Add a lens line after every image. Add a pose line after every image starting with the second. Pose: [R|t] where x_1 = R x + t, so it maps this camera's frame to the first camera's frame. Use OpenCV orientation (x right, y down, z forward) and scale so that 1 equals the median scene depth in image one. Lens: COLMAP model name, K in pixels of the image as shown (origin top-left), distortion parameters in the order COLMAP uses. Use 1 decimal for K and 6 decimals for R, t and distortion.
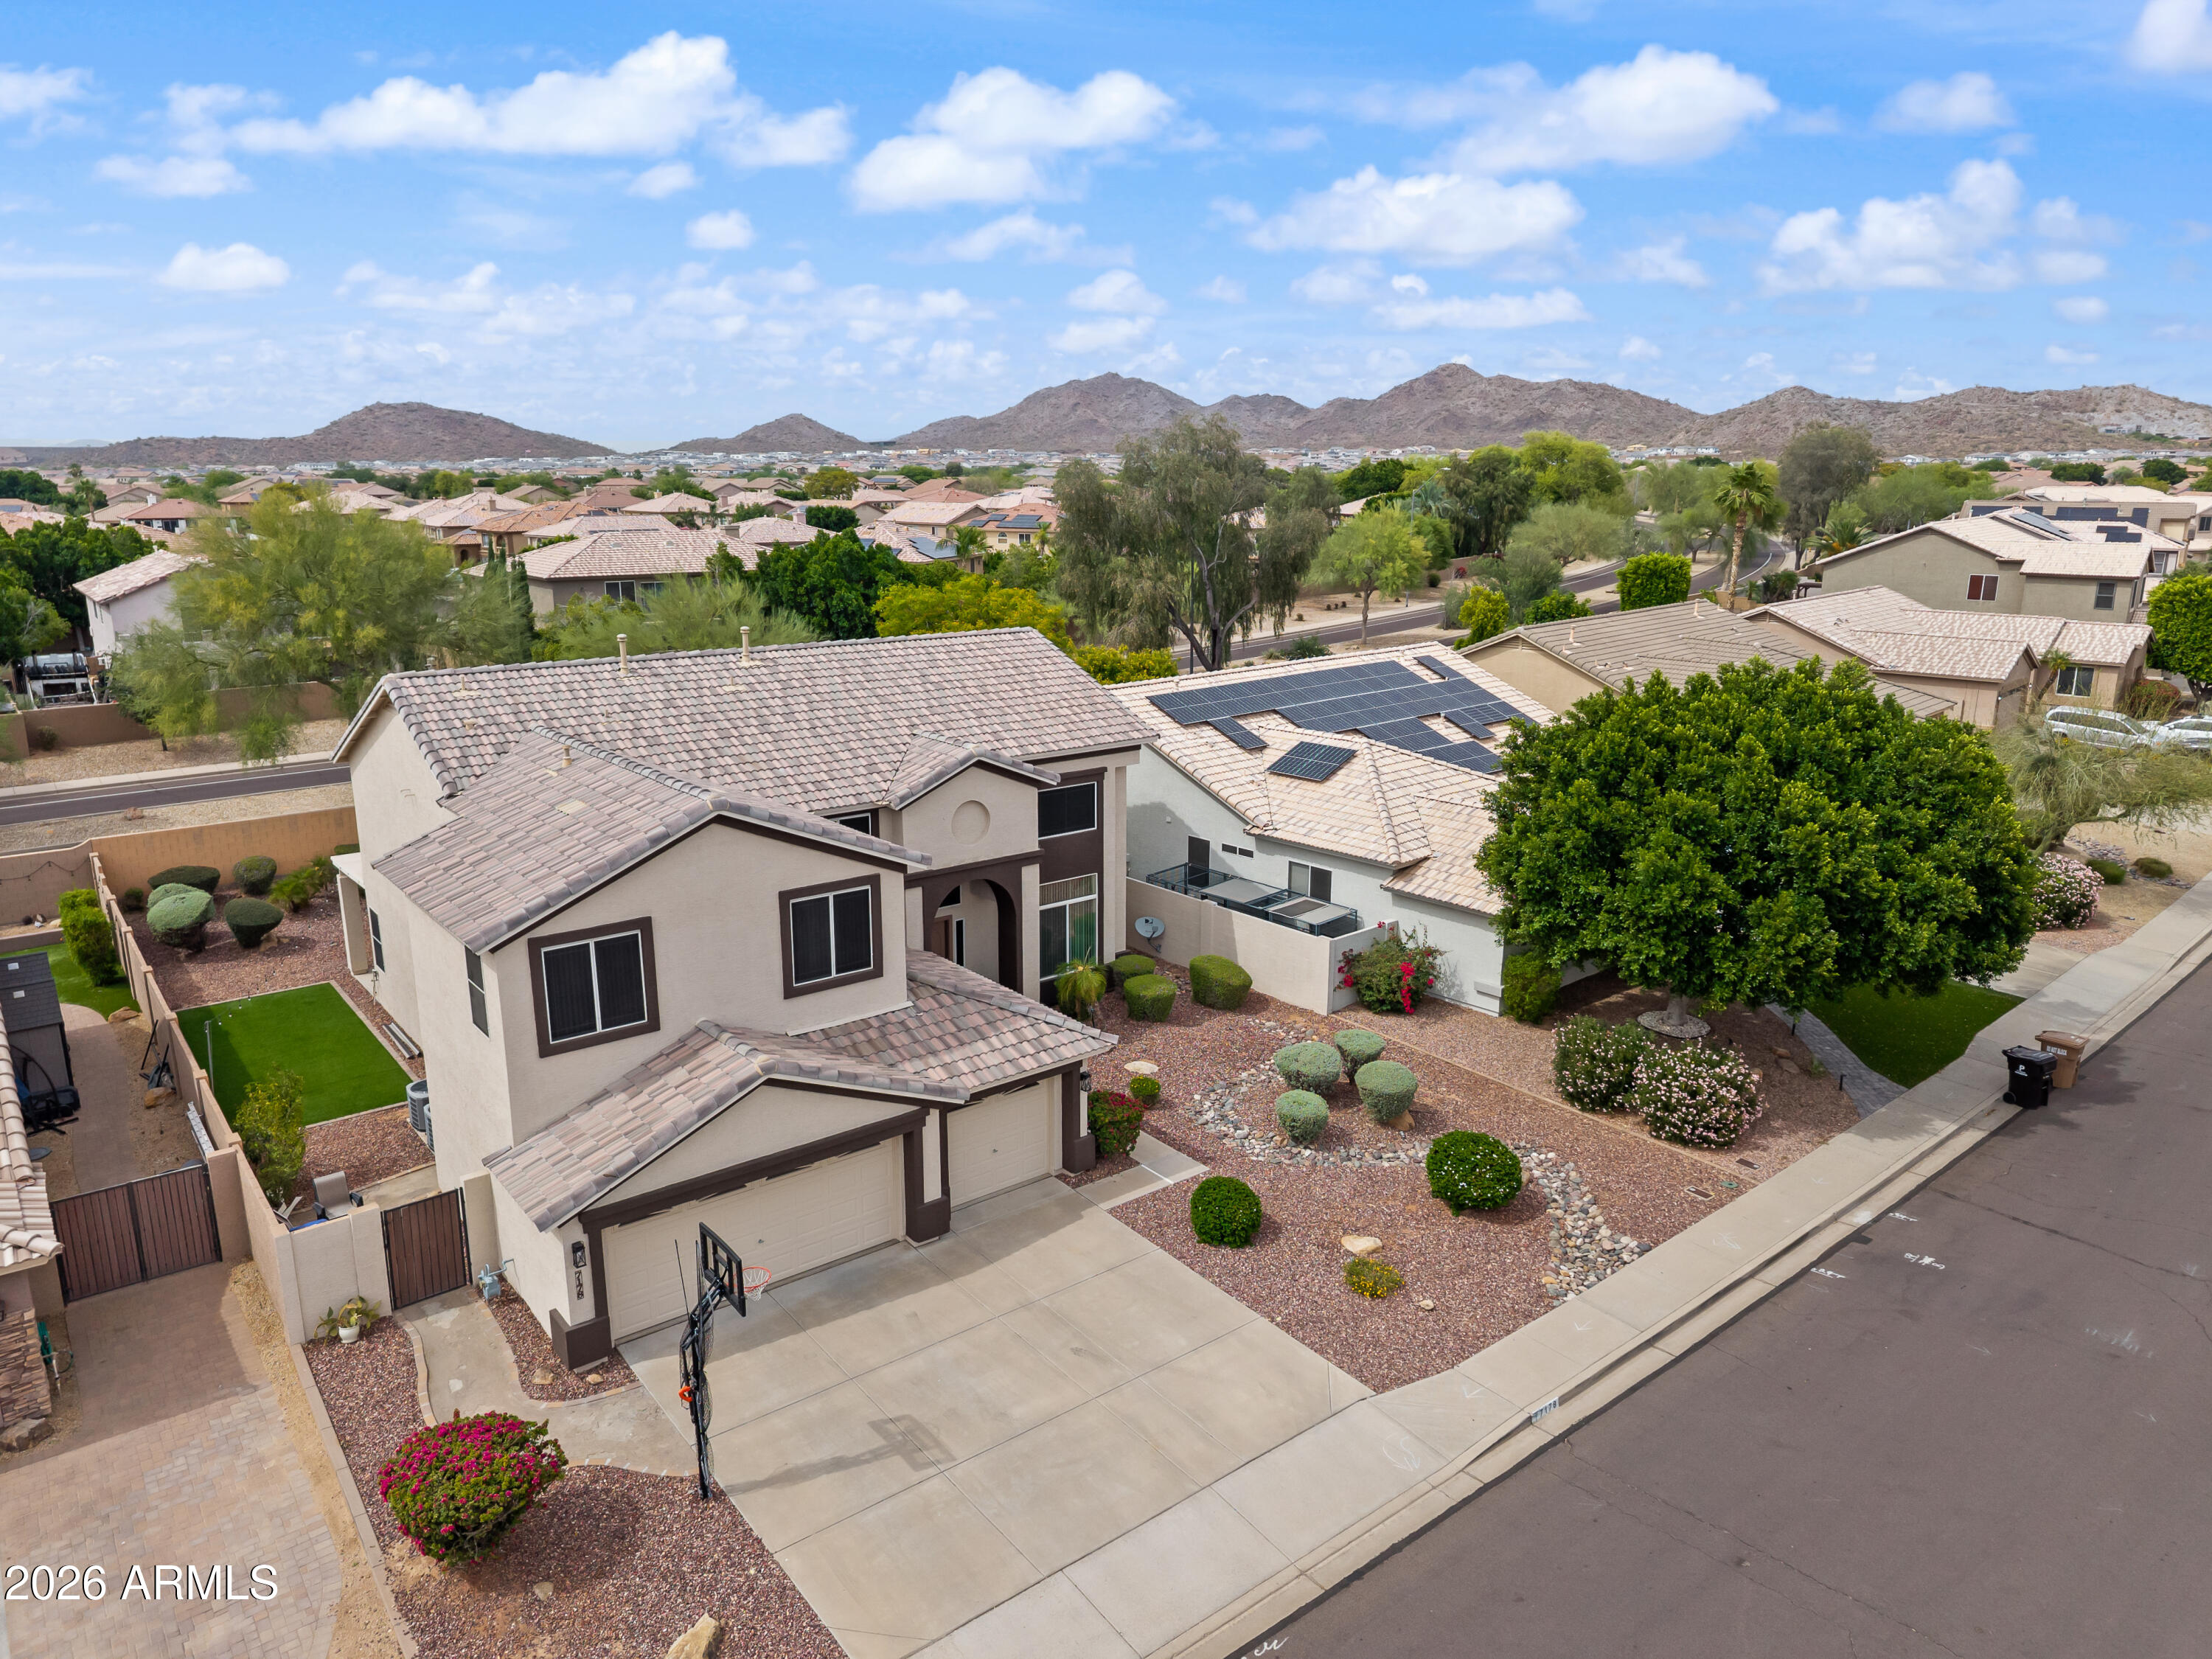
lens RADIAL K [[1475.4, 0, 1107.4], [0, 1475.4, 834.6], [0, 0, 1]] dist [0.027502, -0.025330]
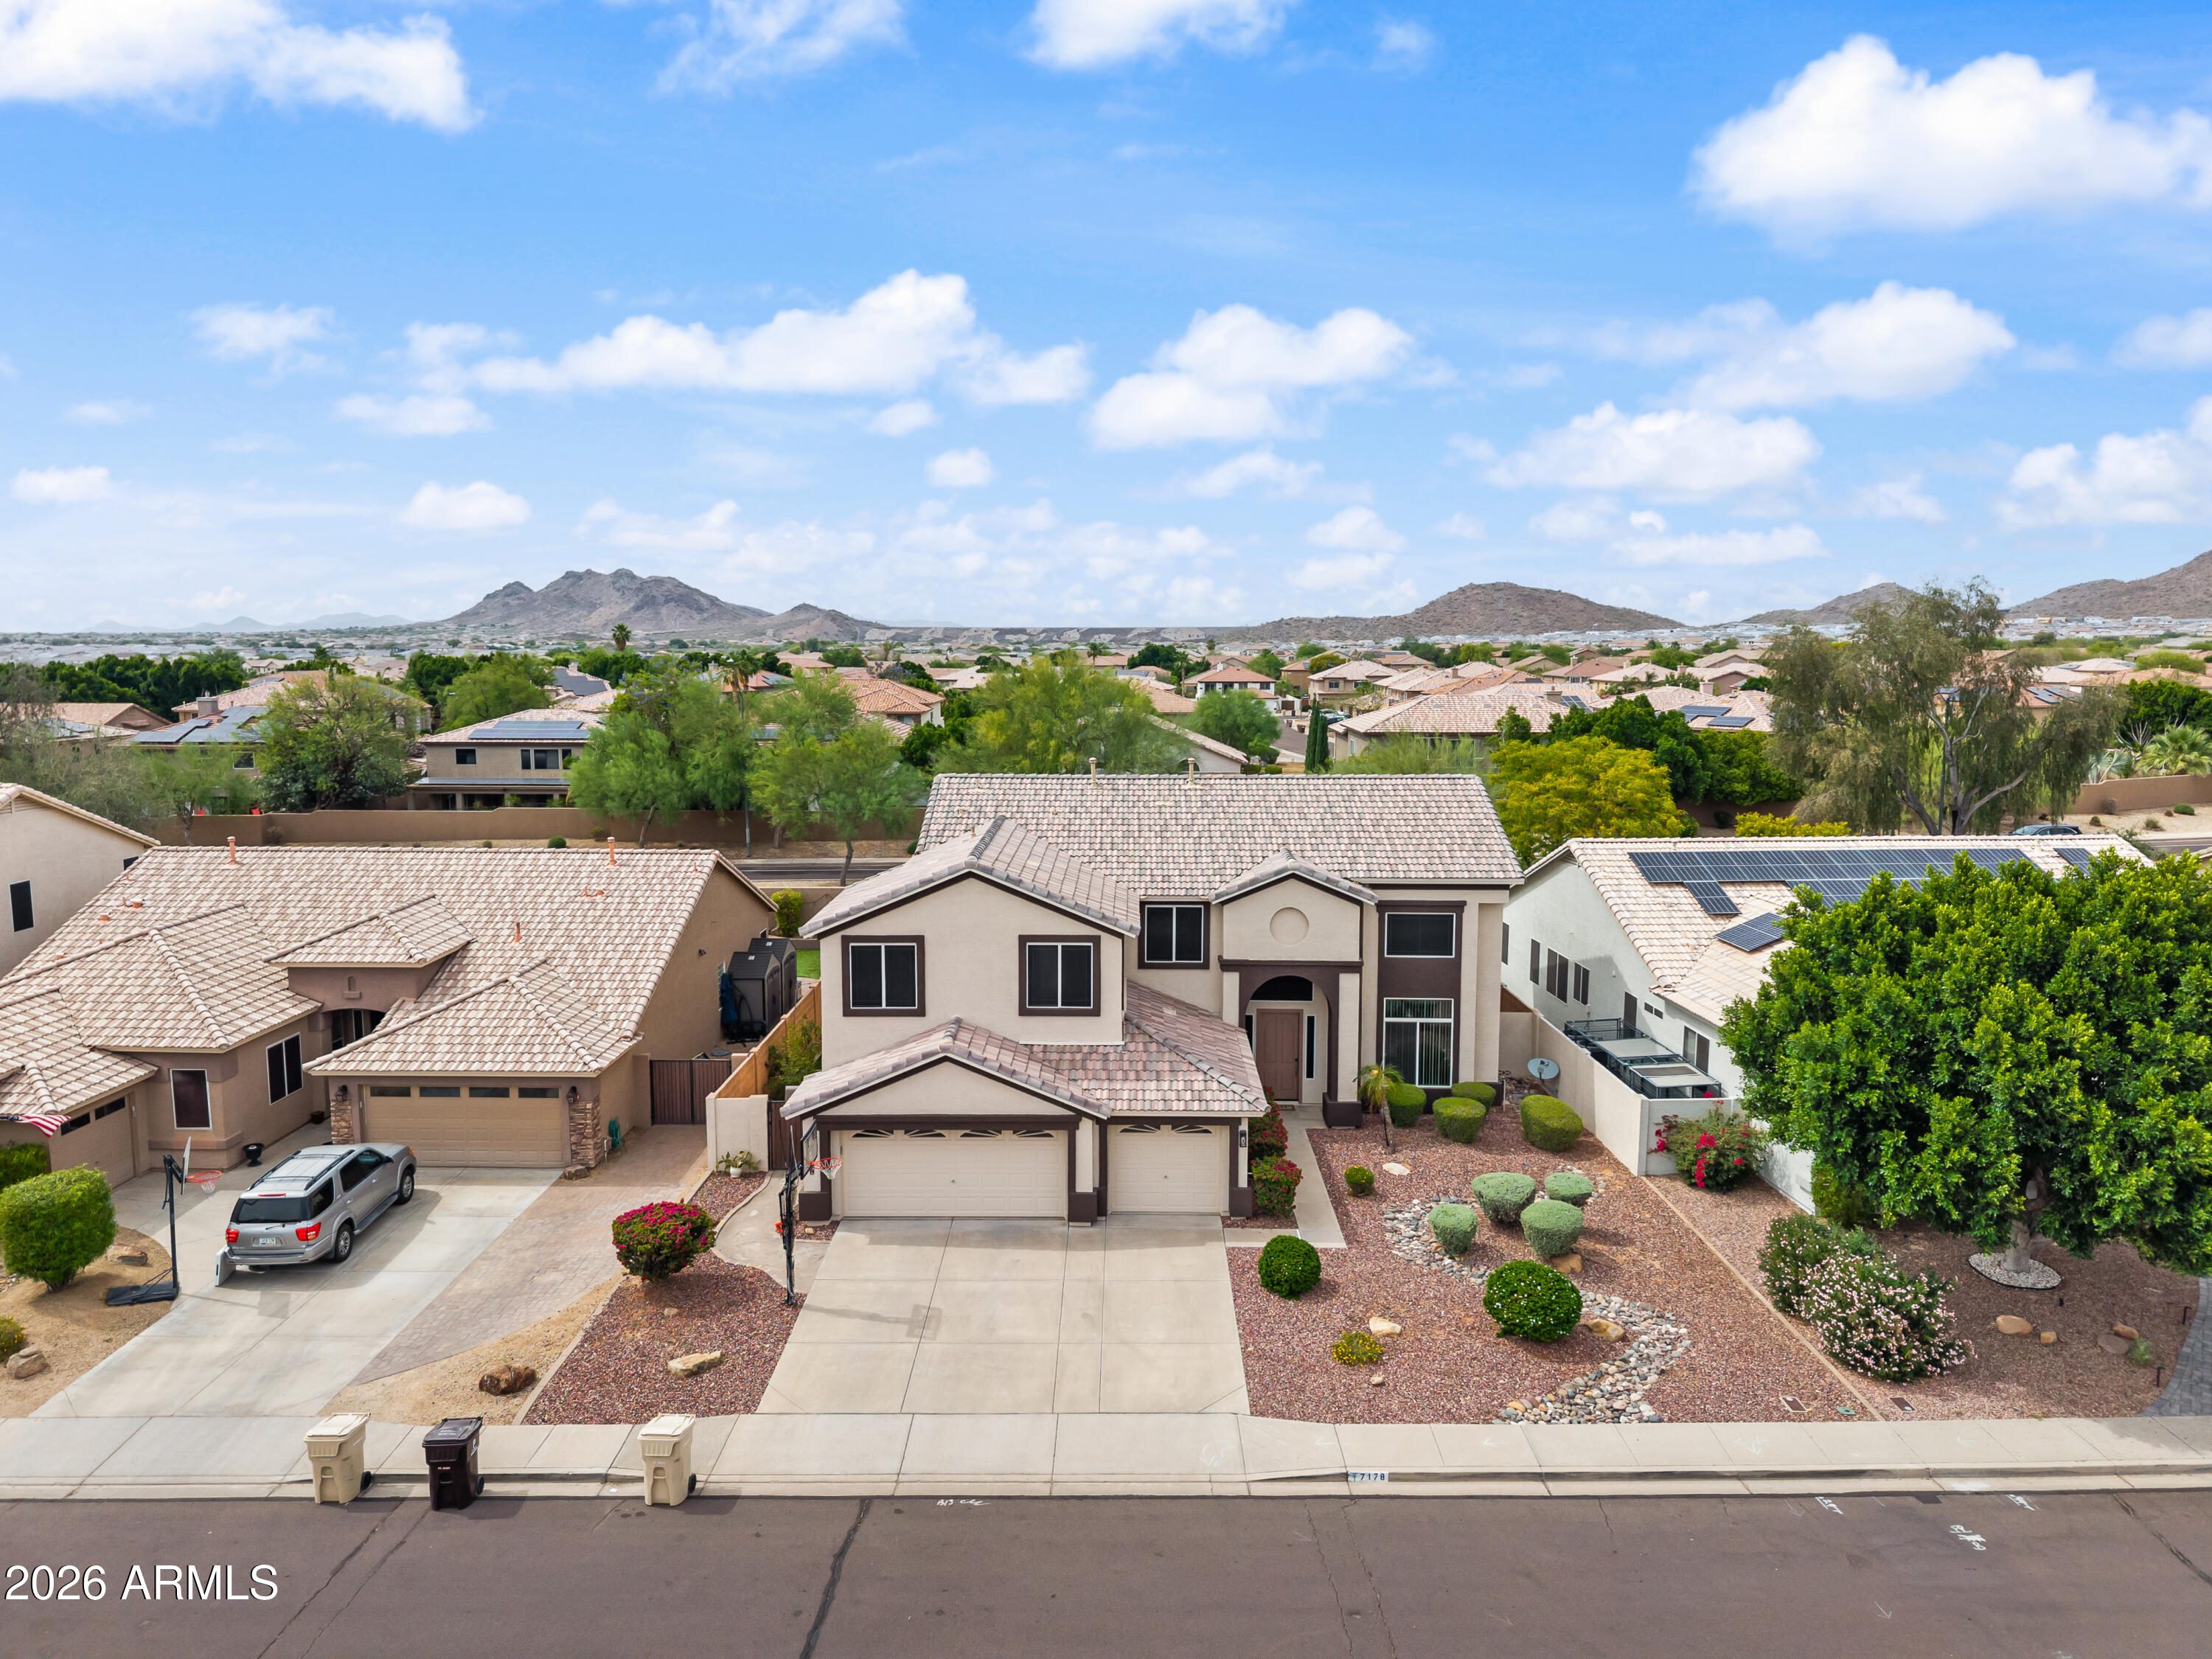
lens RADIAL K [[1482.9, 0, 1107.4], [0, 1482.9, 802.0], [0, 0, 1]] dist [0.037950, -0.043681]
pose [[0.774174, 0.067758, -0.629336, 0.482438], [-0.151585, 0.985169, -0.080403, 0.010393], [0.614554, 0.157644, 0.772963, -0.025598]]
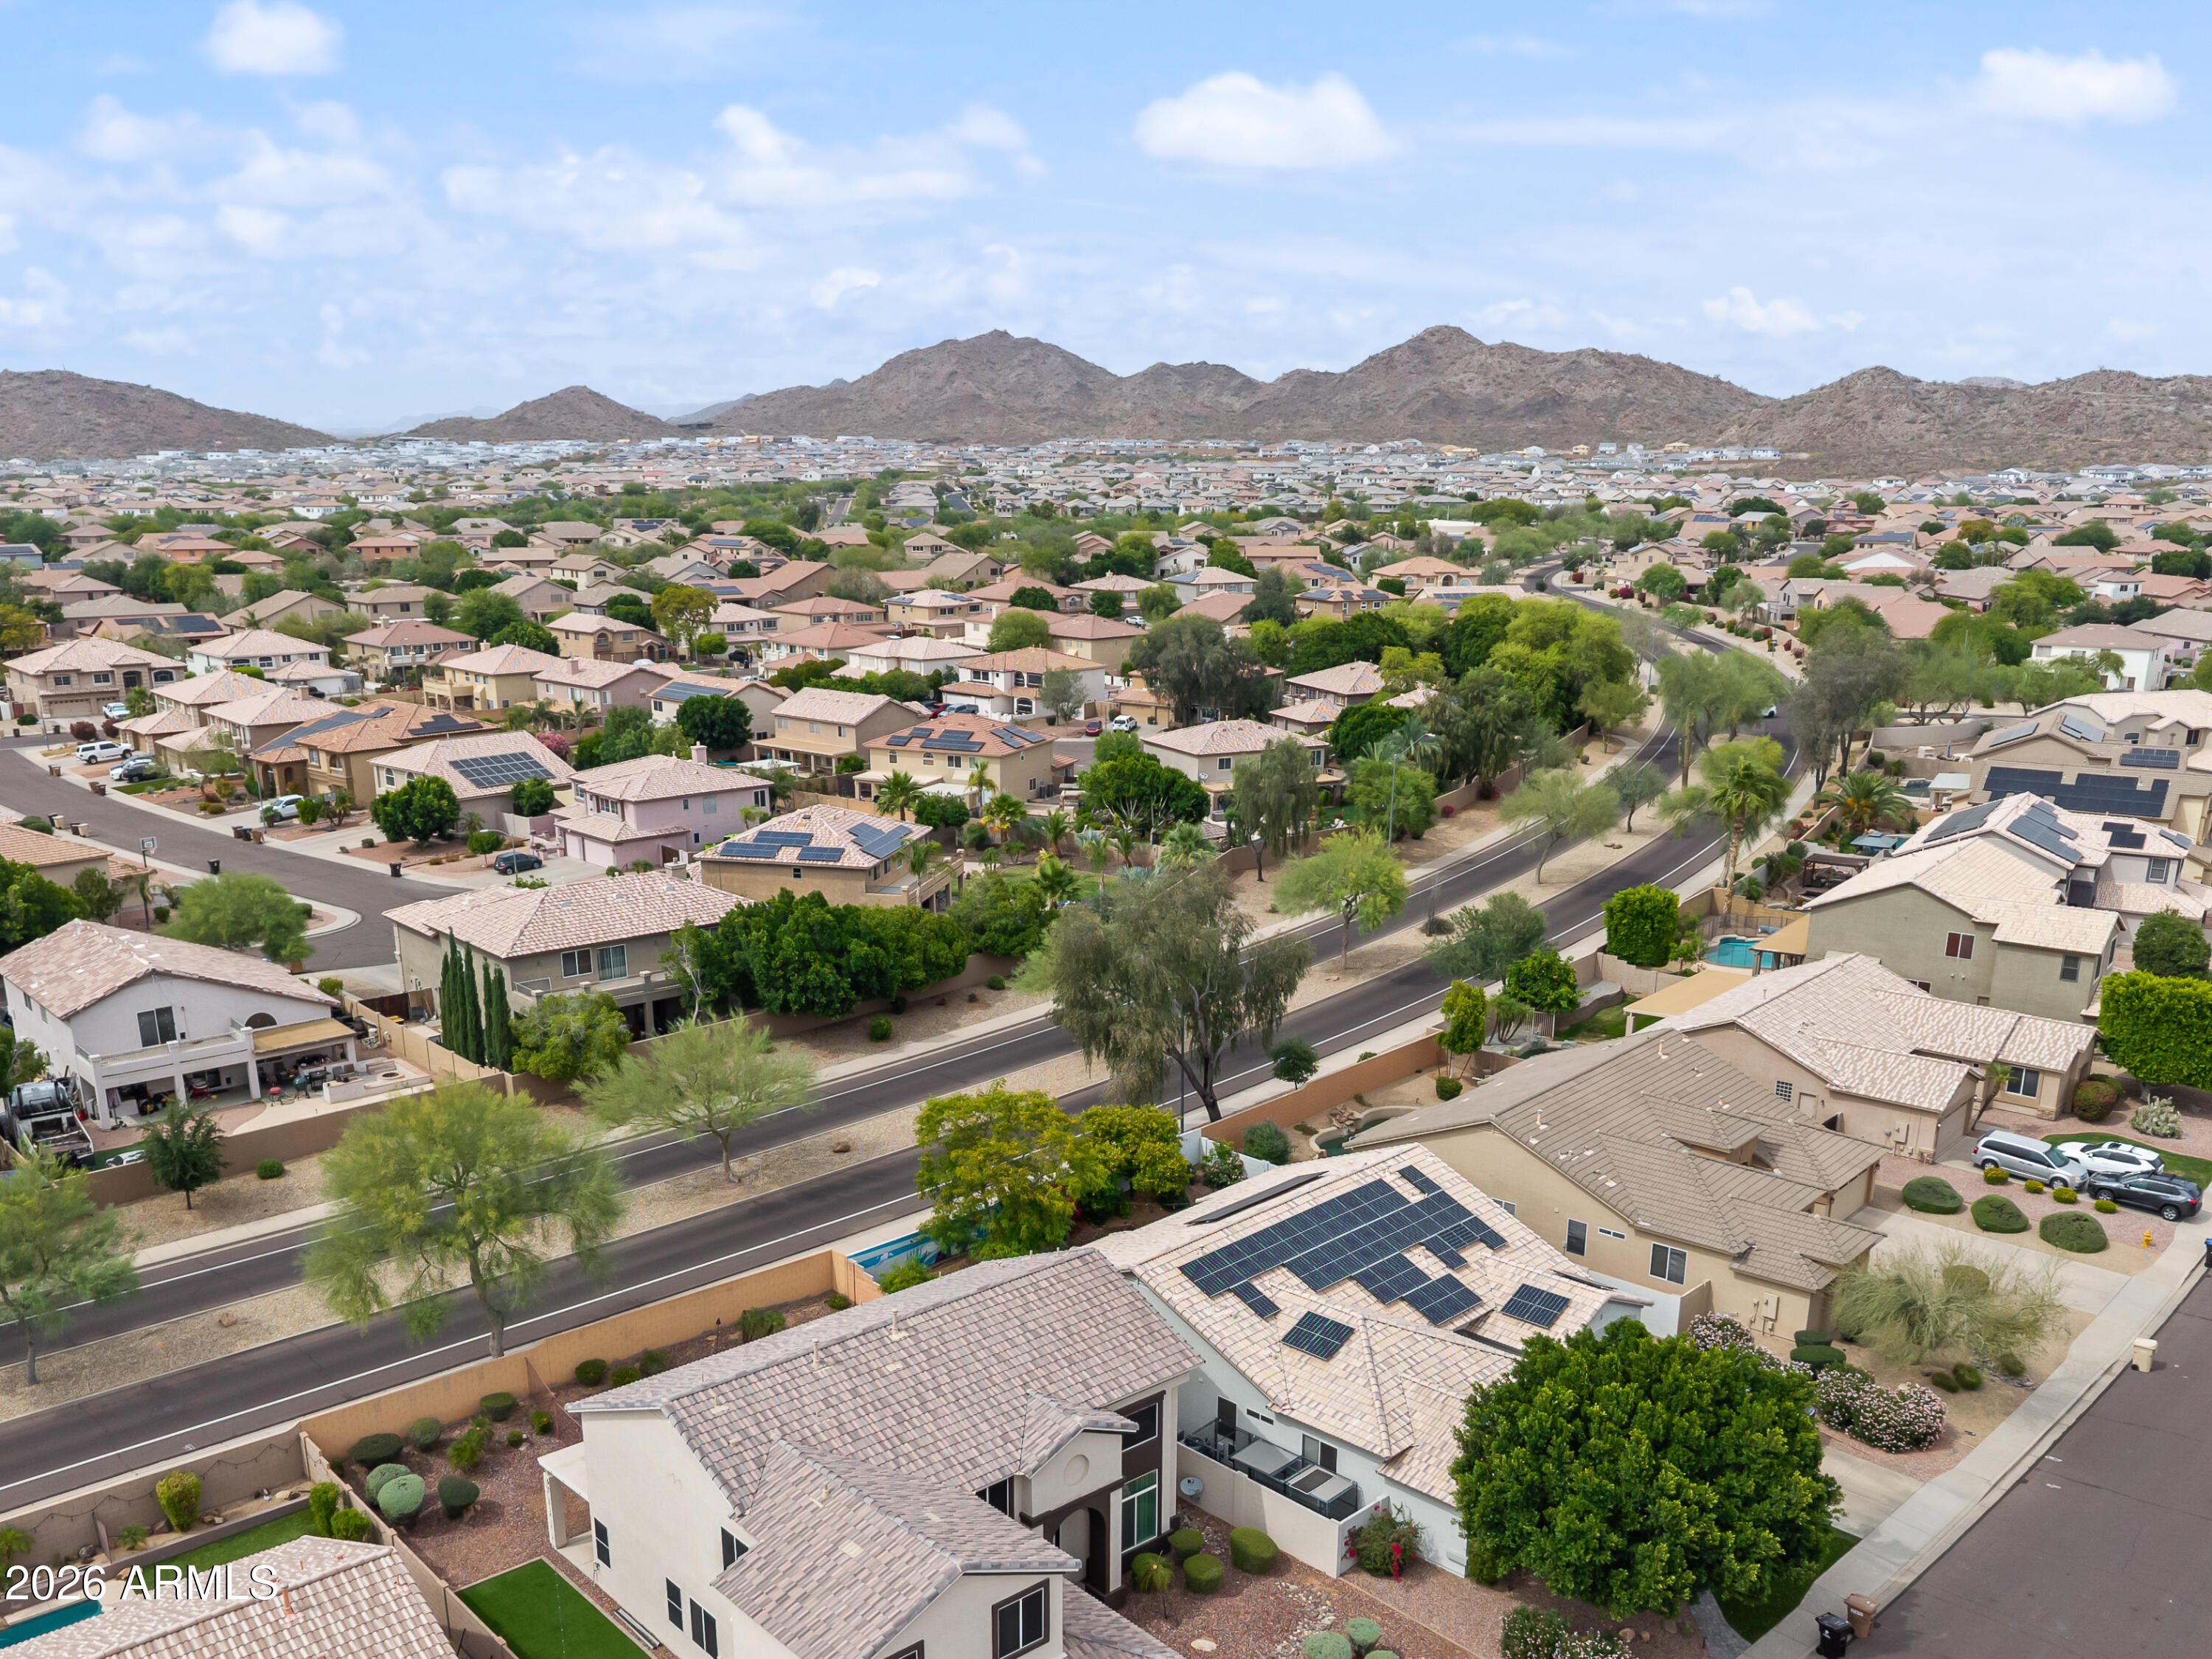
lens RADIAL K [[1915.0, 0, 1106.8], [0, 1915.0, 1078.3], [0, 0, 1]] dist [0.023019, -0.014214]
pose [[0.998357, -0.015734, 0.055089, -0.140886], [0.011423, 0.996911, 0.077708, -0.452552], [-0.056141, -0.076951, 0.995453, -0.648503]]
